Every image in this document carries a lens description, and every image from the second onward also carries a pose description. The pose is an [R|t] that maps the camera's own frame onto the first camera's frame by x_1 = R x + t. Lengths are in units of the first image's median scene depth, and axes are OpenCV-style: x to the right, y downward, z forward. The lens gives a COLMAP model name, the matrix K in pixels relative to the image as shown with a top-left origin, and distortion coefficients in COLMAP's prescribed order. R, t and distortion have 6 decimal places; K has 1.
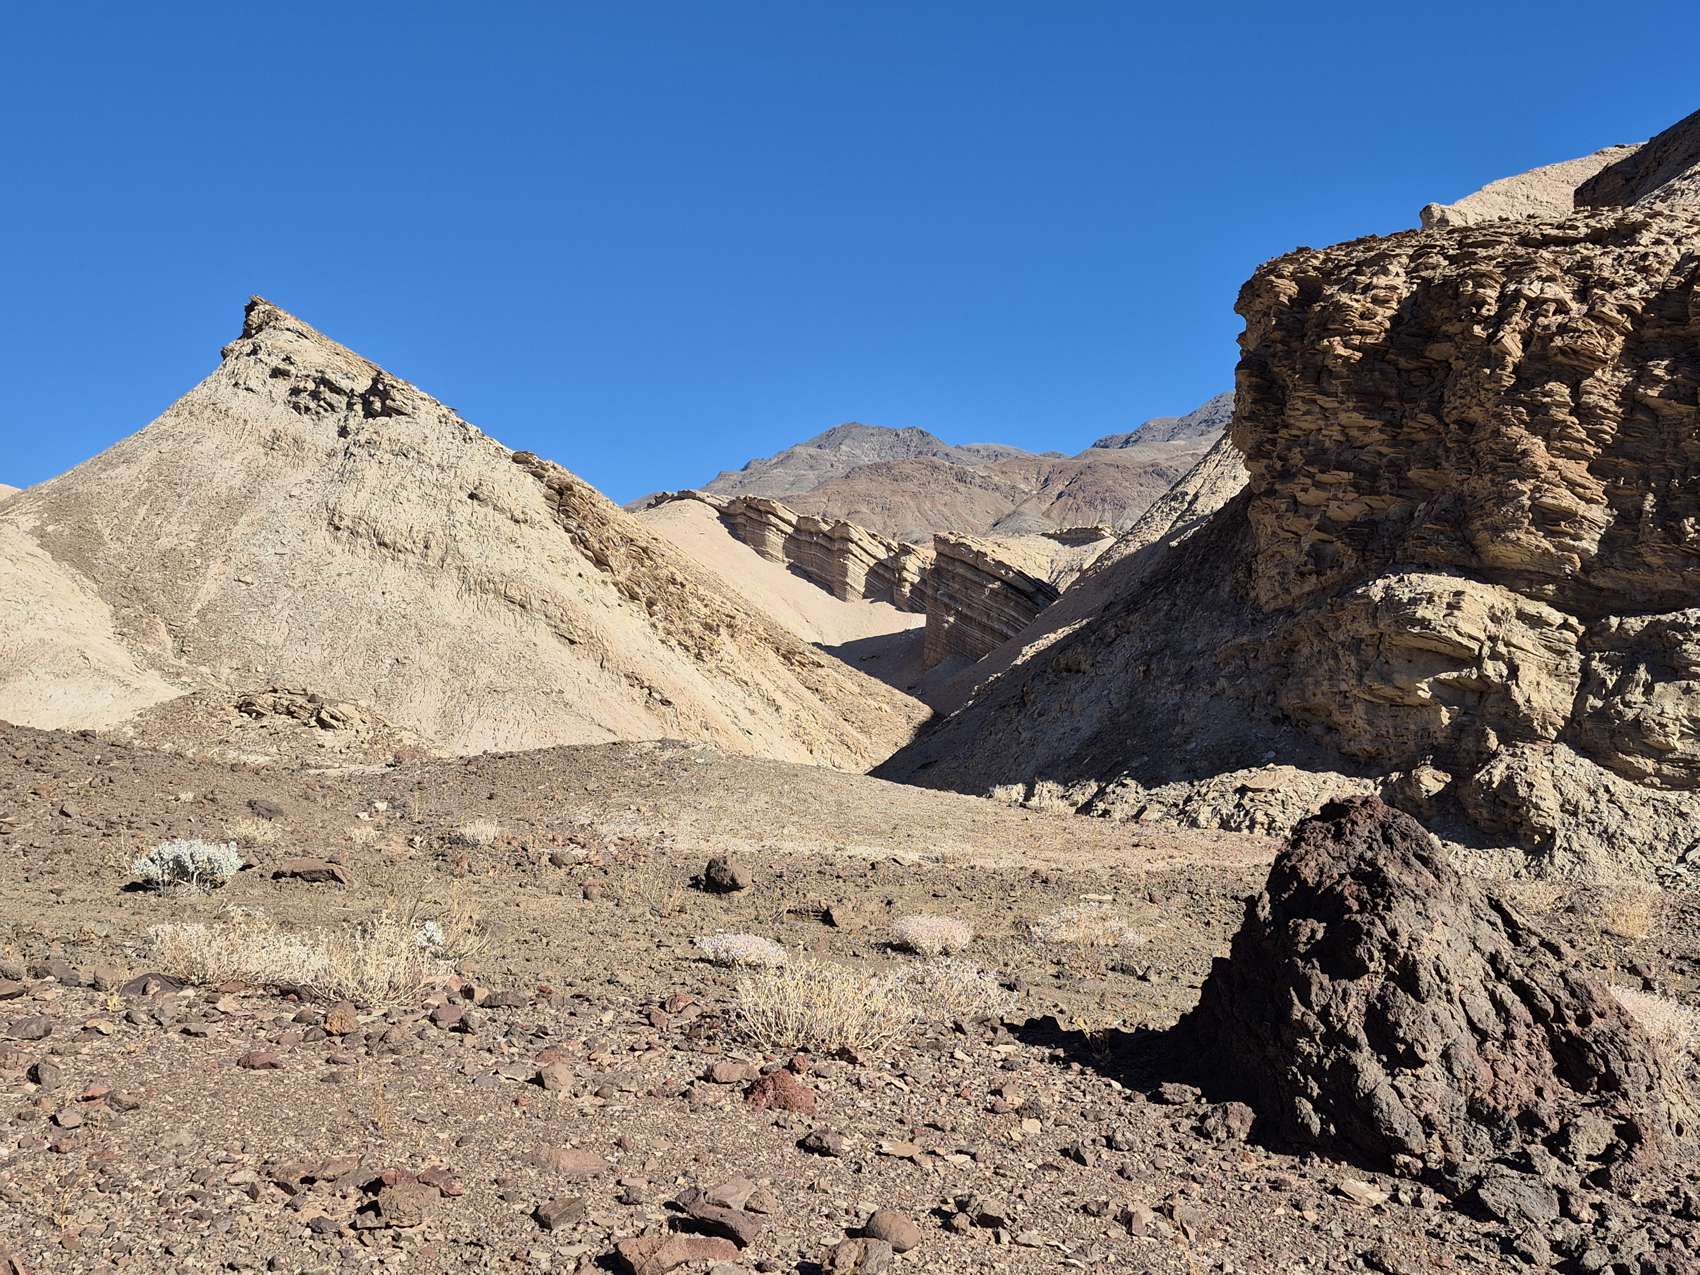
lens RADIAL K [[1137.9, 0, 857.0], [0, 1137.9, 634.3], [0, 0, 1]] dist [0.036781, 0.008377]
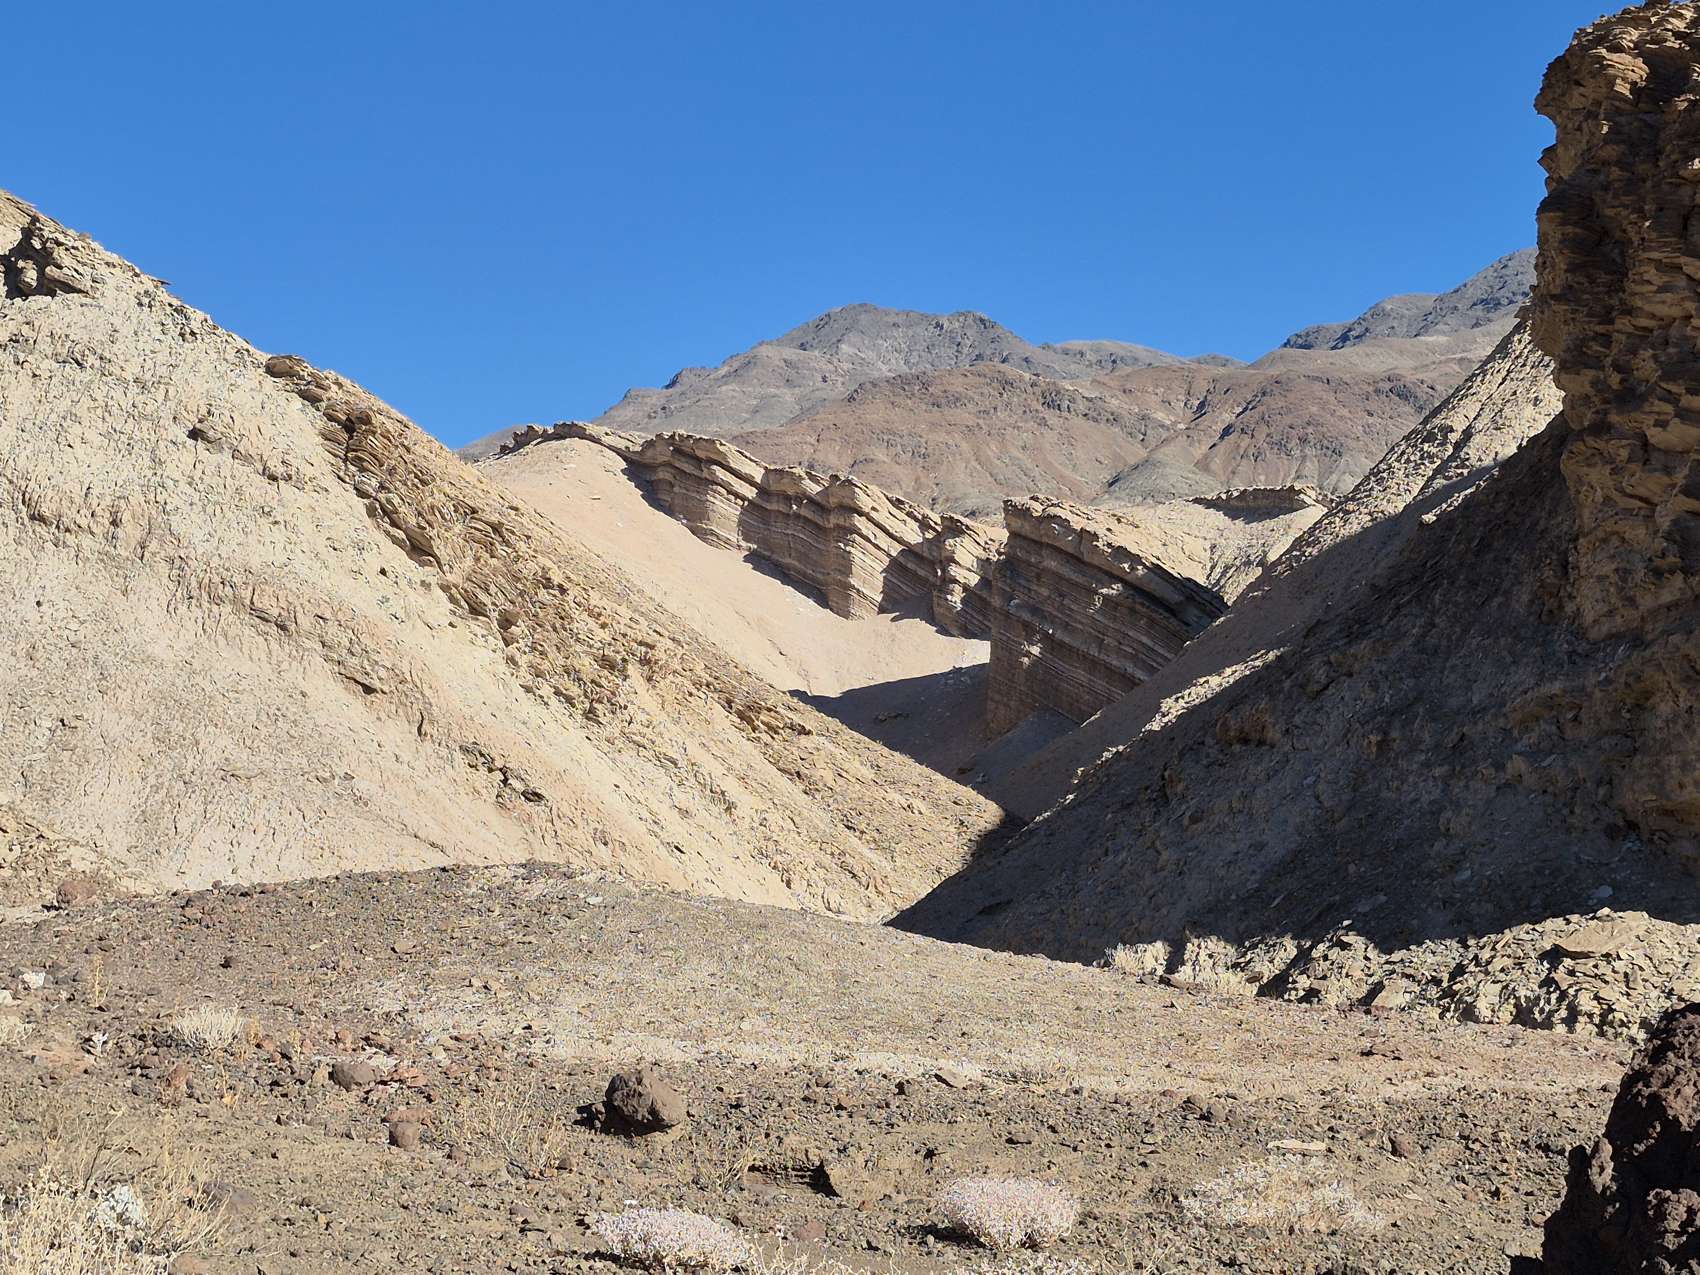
lens RADIAL K [[1137.9, 0, 847.2], [0, 1137.9, 633.0], [0, 0, 1]] dist [0.036781, 0.008377]
pose [[0.998776, -0.003449, -0.049342, 0.016734], [-0.000007, 0.997555, -0.069887, 0.018022], [0.049462, 0.069802, 0.996334, 0.424779]]
